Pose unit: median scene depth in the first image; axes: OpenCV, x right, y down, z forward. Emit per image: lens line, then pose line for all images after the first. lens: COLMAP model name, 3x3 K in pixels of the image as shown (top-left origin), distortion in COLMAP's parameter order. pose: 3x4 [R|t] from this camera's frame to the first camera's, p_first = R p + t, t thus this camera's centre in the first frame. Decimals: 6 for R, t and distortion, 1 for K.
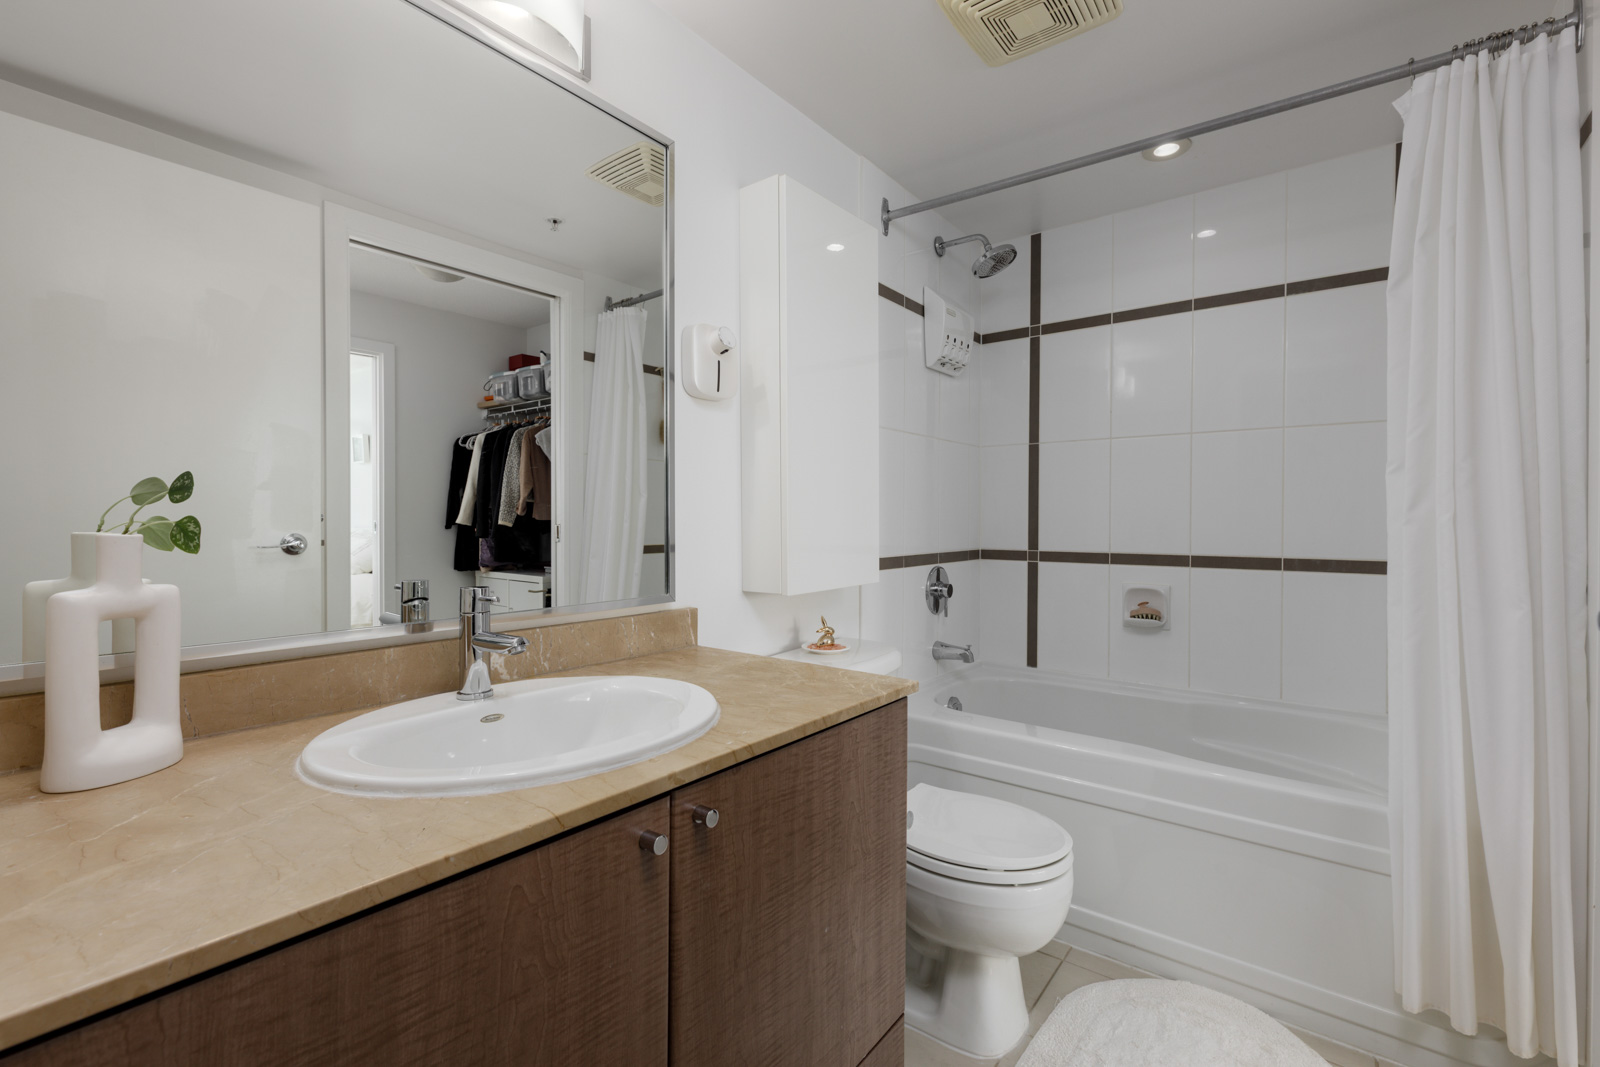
lens RADIAL K [[739.4, 0, 793.1], [0, 739.4, 527.0], [0, 0, 1]] dist [-0.000753, -0.000538]
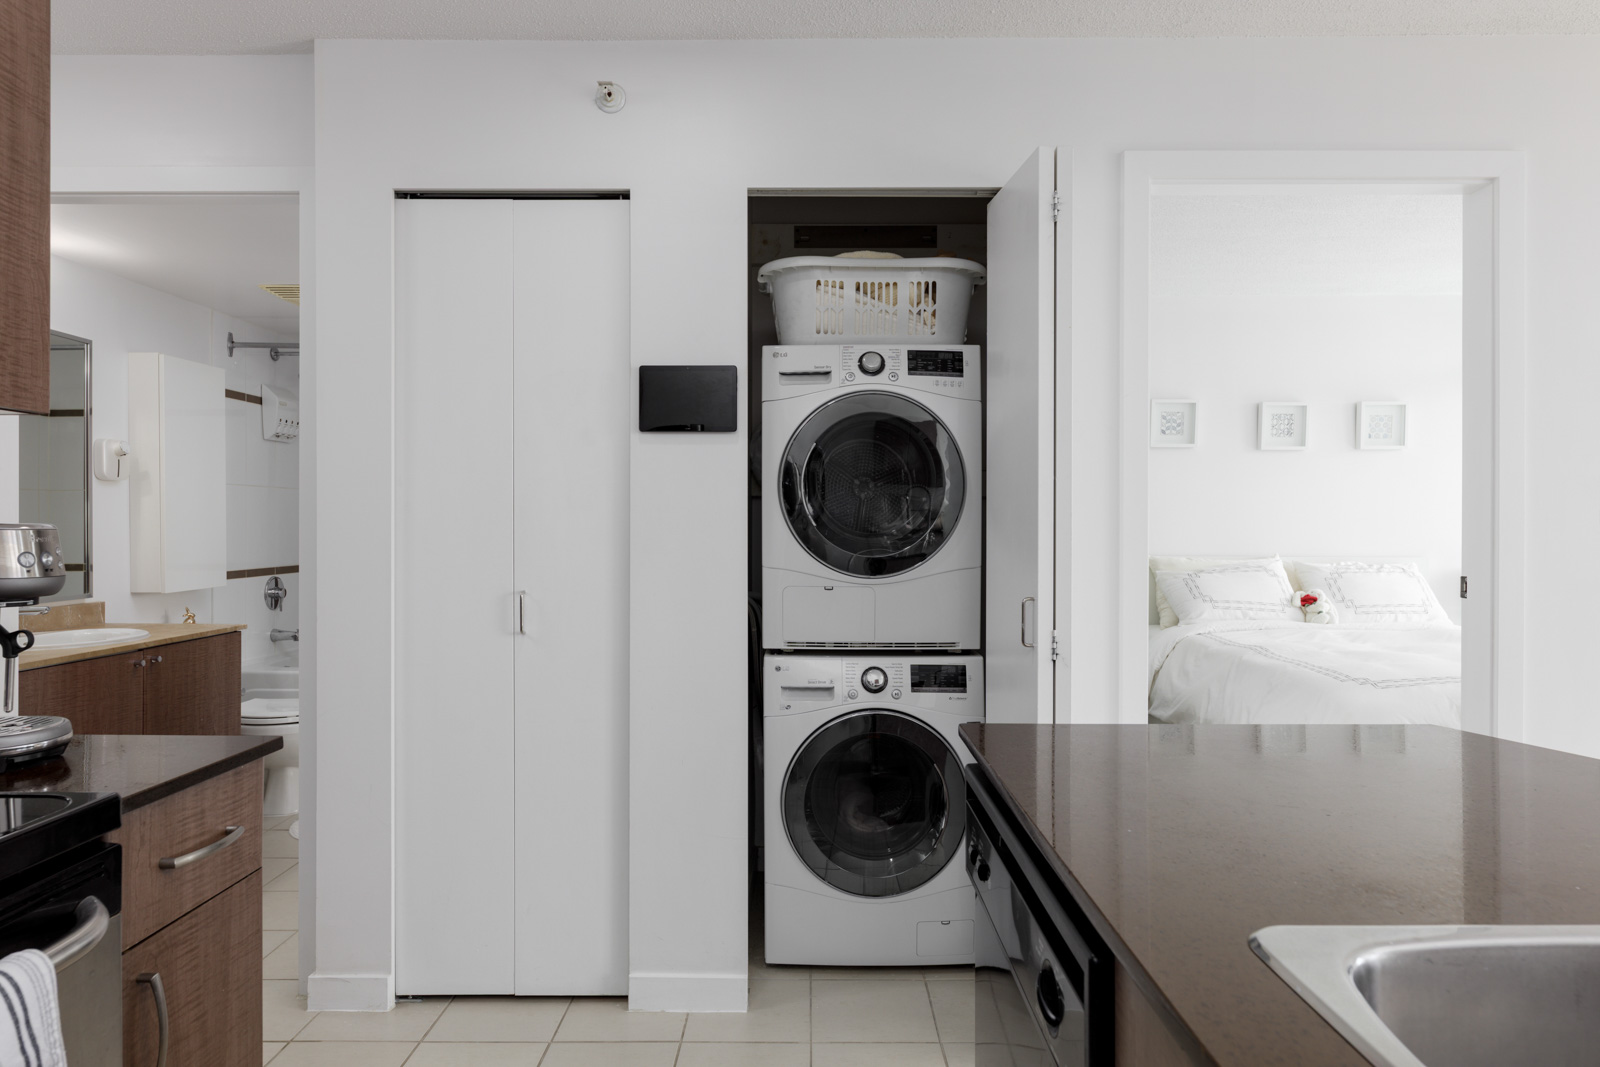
lens RADIAL K [[953.9, 0, 807.6], [0, 953.9, 528.8], [0, 0, 1]] dist [0.003283, 0.002006]
pose [[0.788805, -0.001818, 0.614640, -0.177477], [0.003879, 0.999990, -0.002020, -0.044136], [-0.614631, 0.003978, 0.788805, -1.537885]]
